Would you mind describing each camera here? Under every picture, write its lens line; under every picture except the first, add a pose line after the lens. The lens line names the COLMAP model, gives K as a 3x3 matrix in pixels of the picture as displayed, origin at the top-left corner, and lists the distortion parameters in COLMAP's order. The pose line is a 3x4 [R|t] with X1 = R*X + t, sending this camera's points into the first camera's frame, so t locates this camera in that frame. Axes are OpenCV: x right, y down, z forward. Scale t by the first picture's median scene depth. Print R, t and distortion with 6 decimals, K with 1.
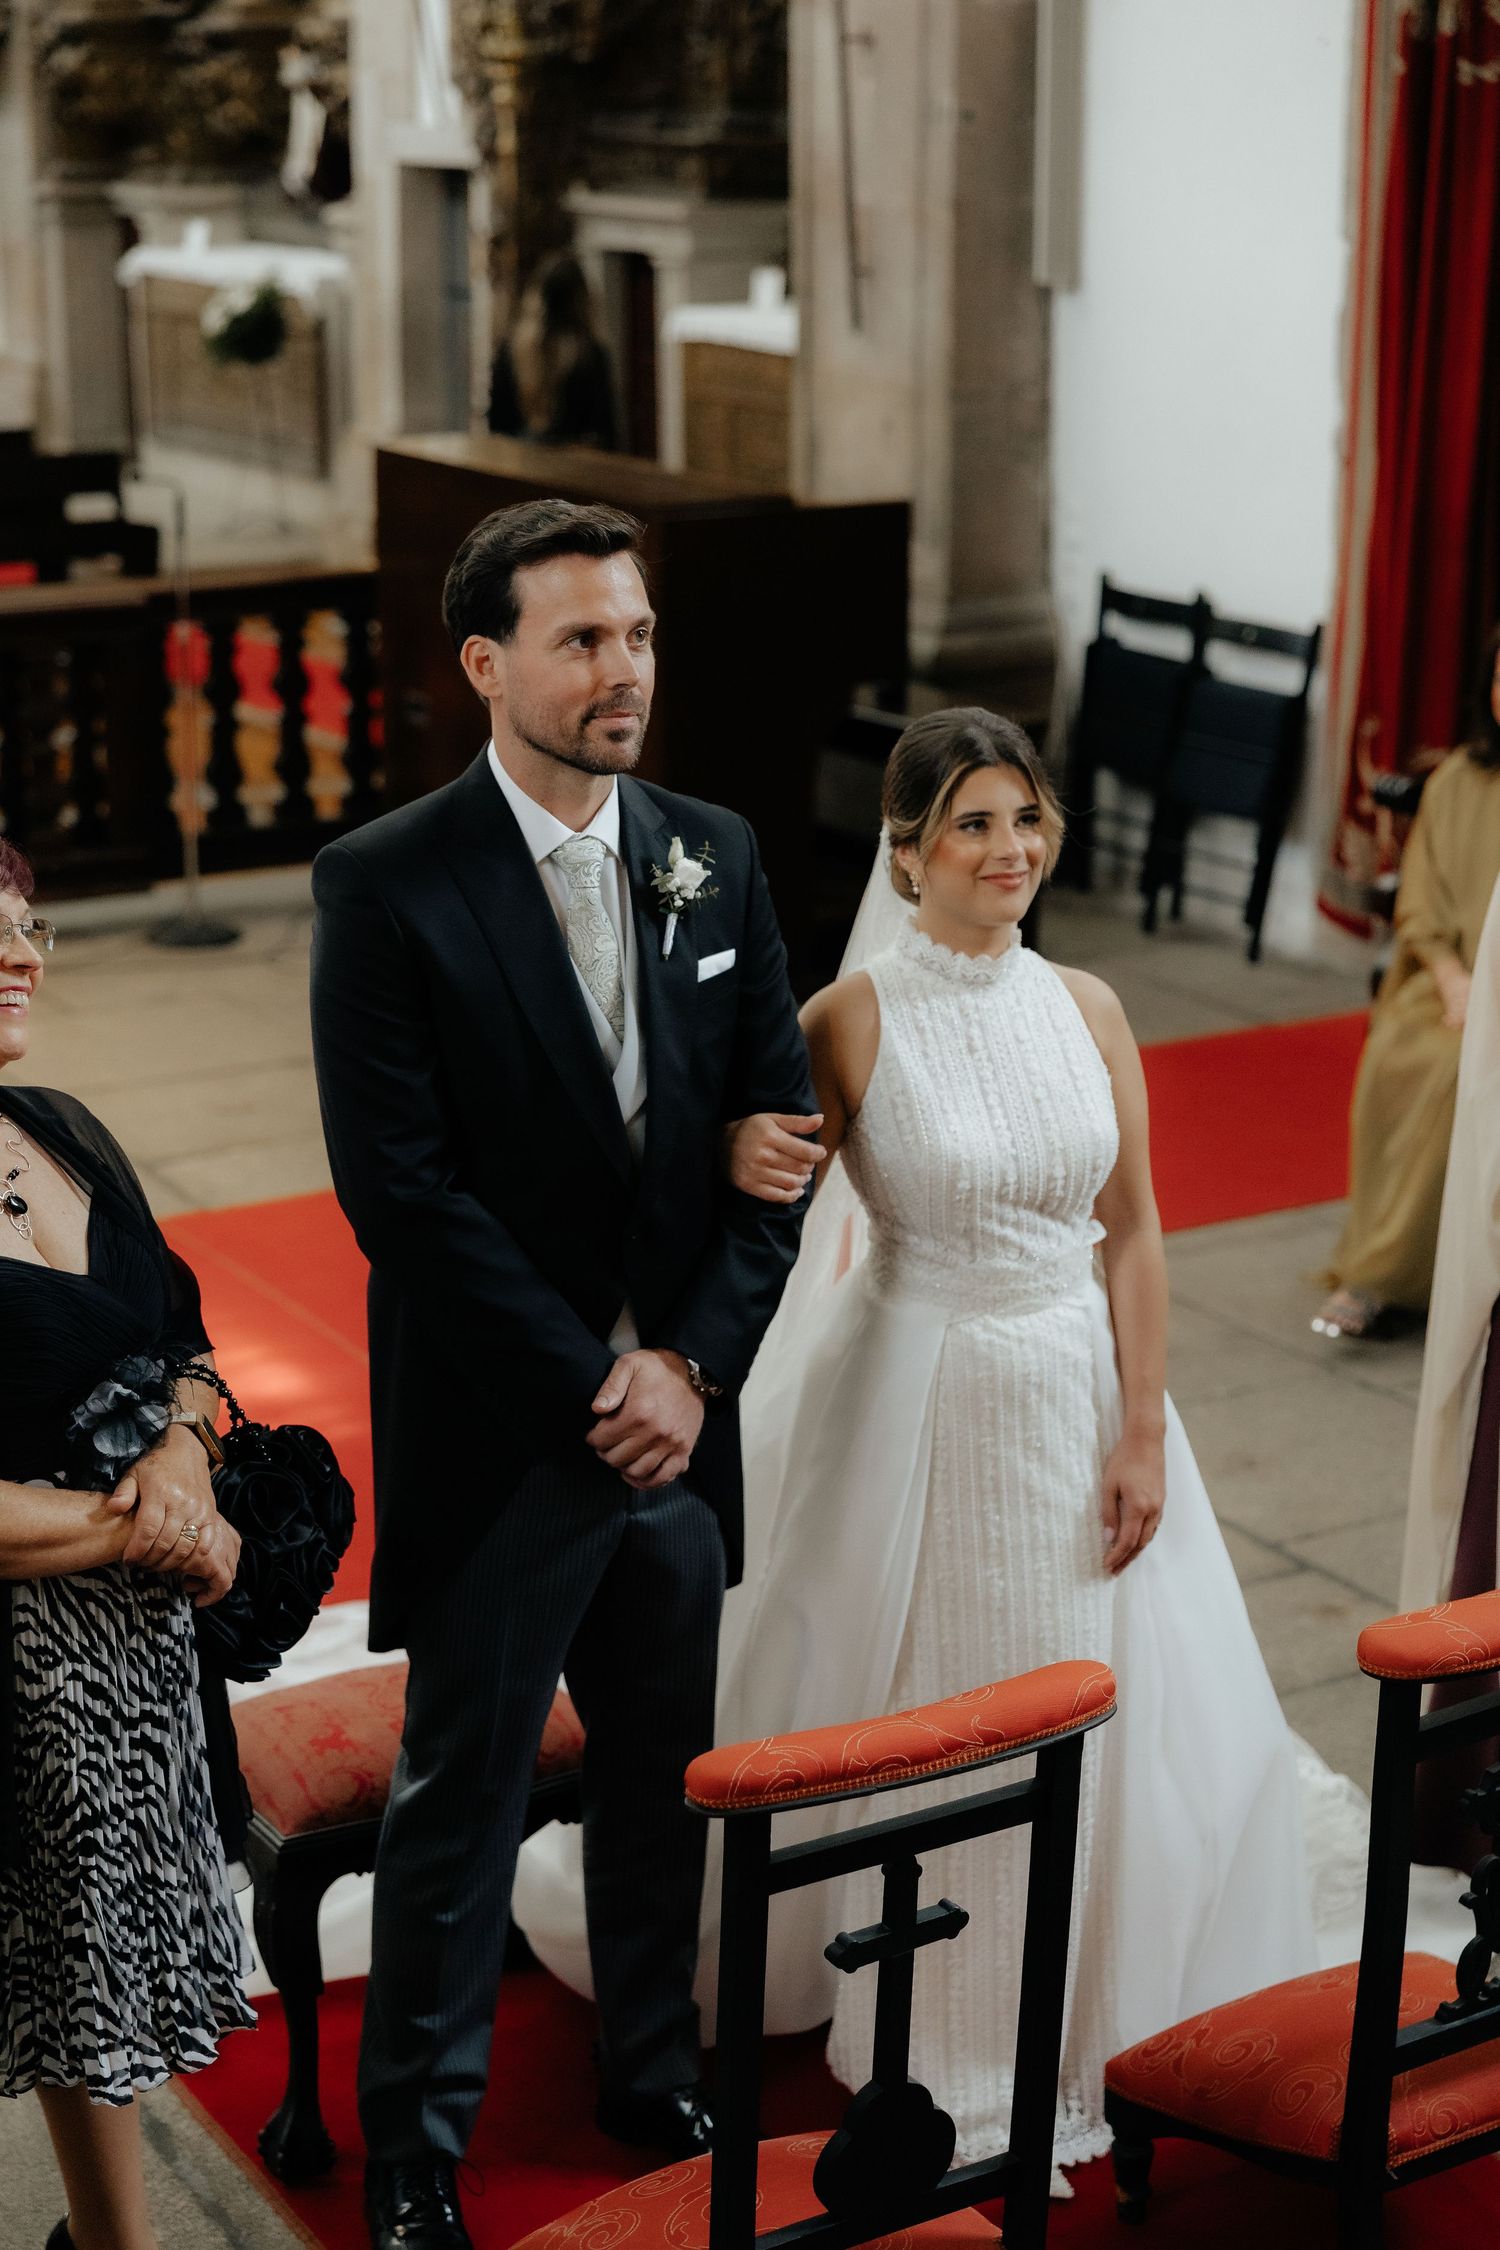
lens RADIAL K [[3837.9, 0, 745.3], [0, 3837.9, 1129.7], [0, 0, 1]] dist [0.025577, 0.000000]
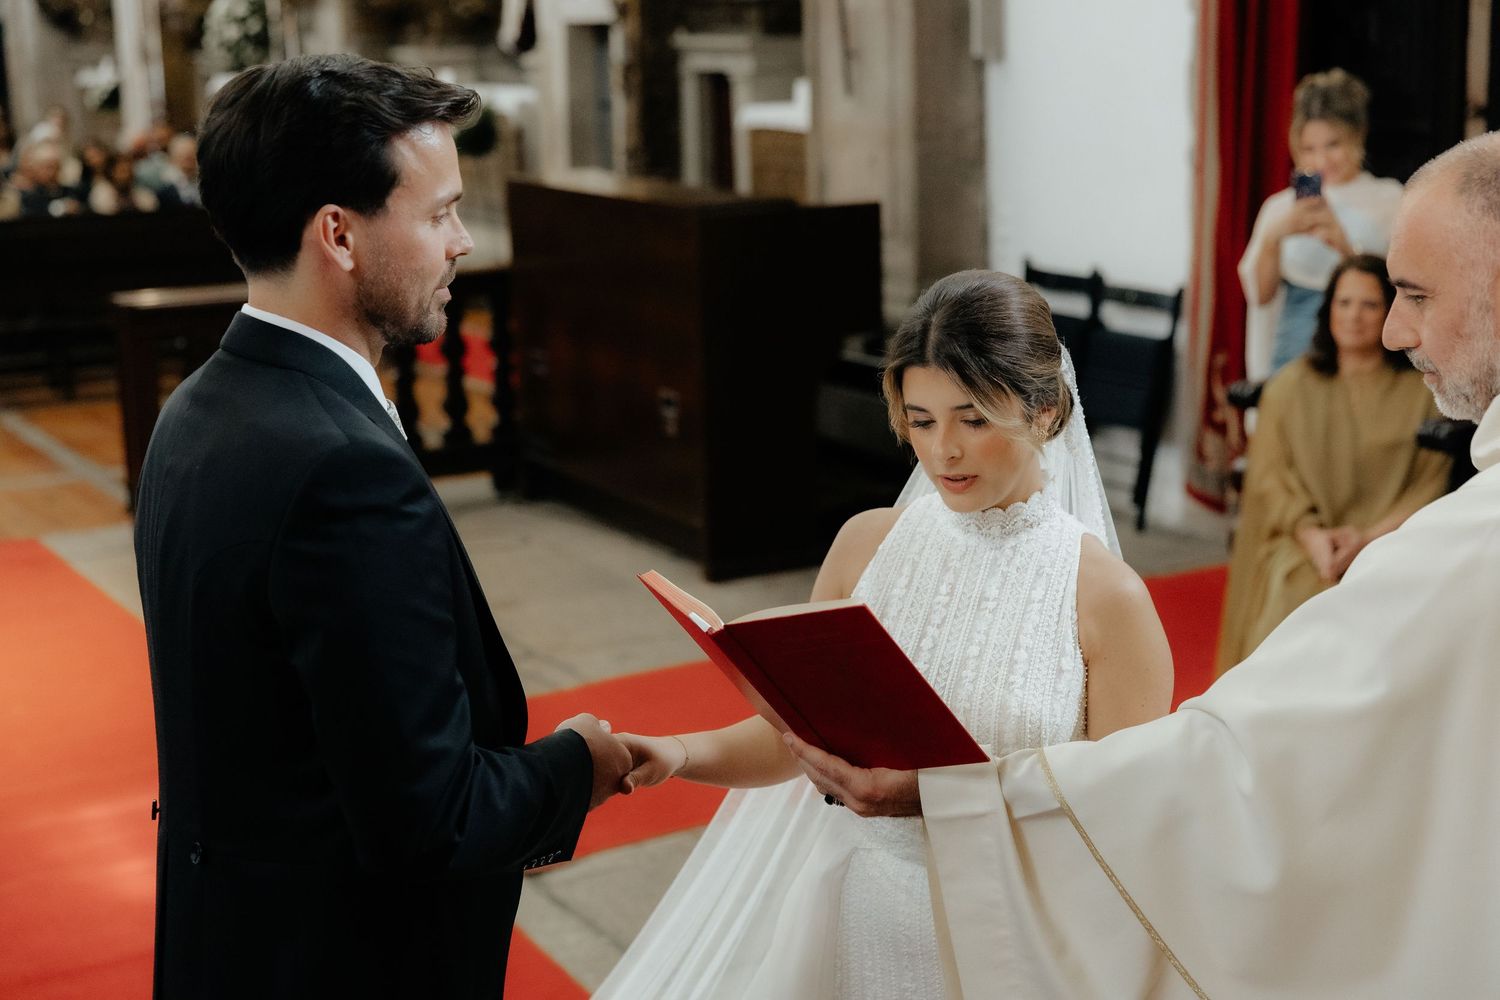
lens RADIAL K [[2344.4, 0, 762.1], [0, 2344.4, 490.4], [0, 0, 1]] dist [0.025889, 0.000000]
pose [[0.999381, -0.018492, -0.029914, 0.020493], [0.016438, 0.997582, -0.067520, -0.003285], [0.031090, 0.066986, 0.997269, 0.143196]]
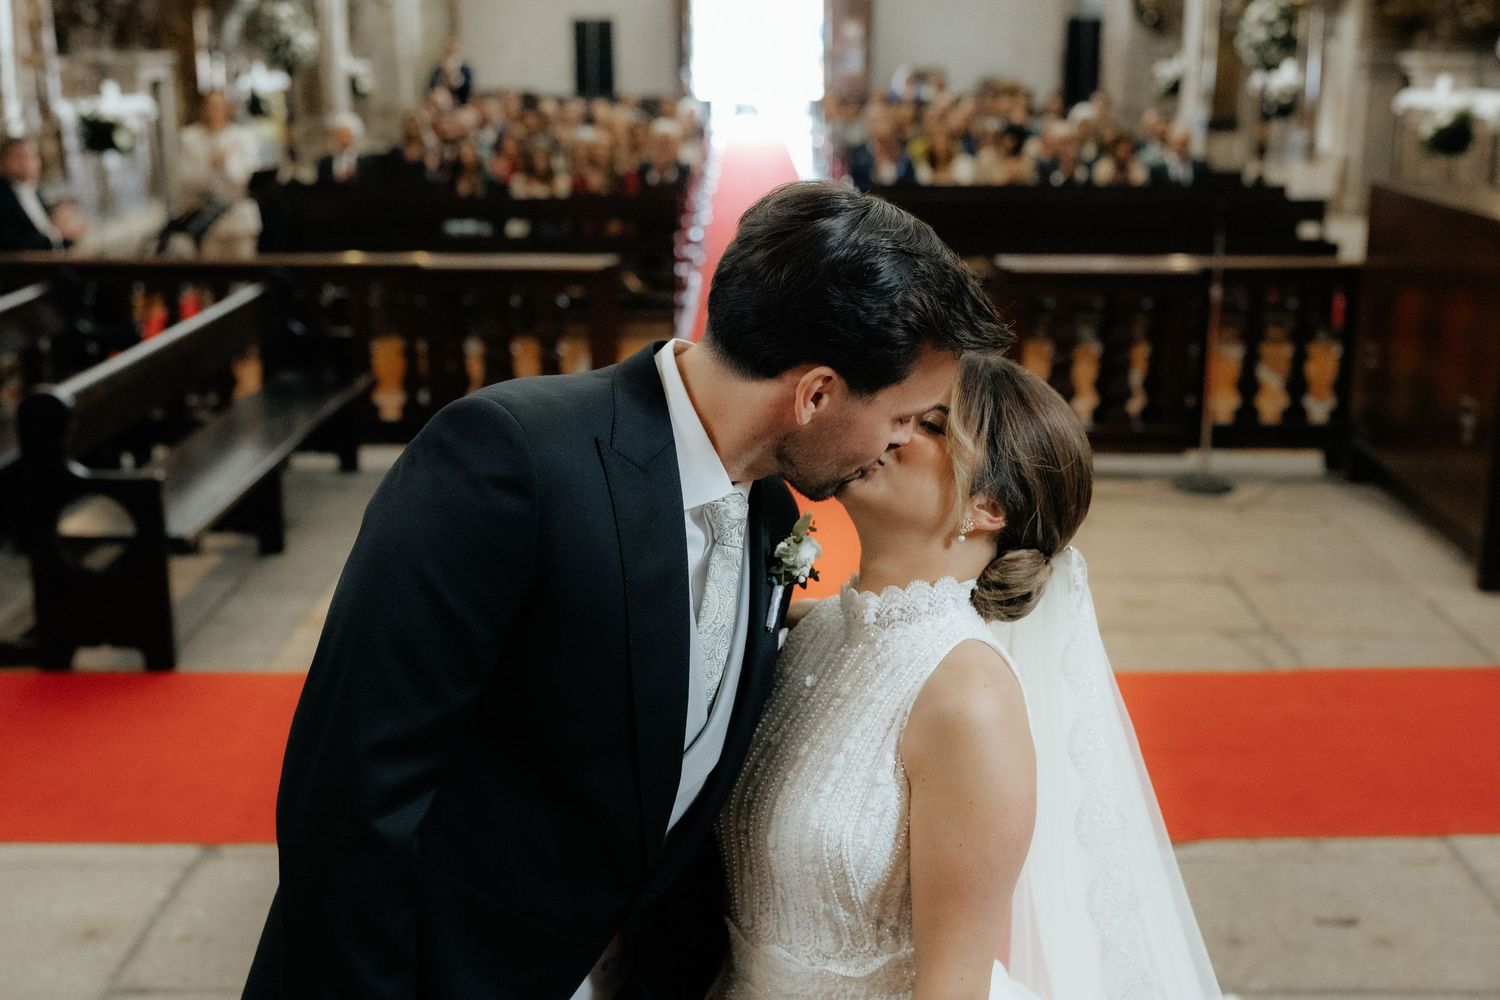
lens RADIAL K [[1925.7, 0, 748.7], [0, 1925.7, 507.2], [0, 0, 1]] dist [0.032565, 0.000000]
pose [[0.860547, 0.132407, -0.491861, 0.081637], [-0.144699, 0.989388, 0.013178, -0.025282], [0.488387, 0.059832, 0.870574, 0.220488]]
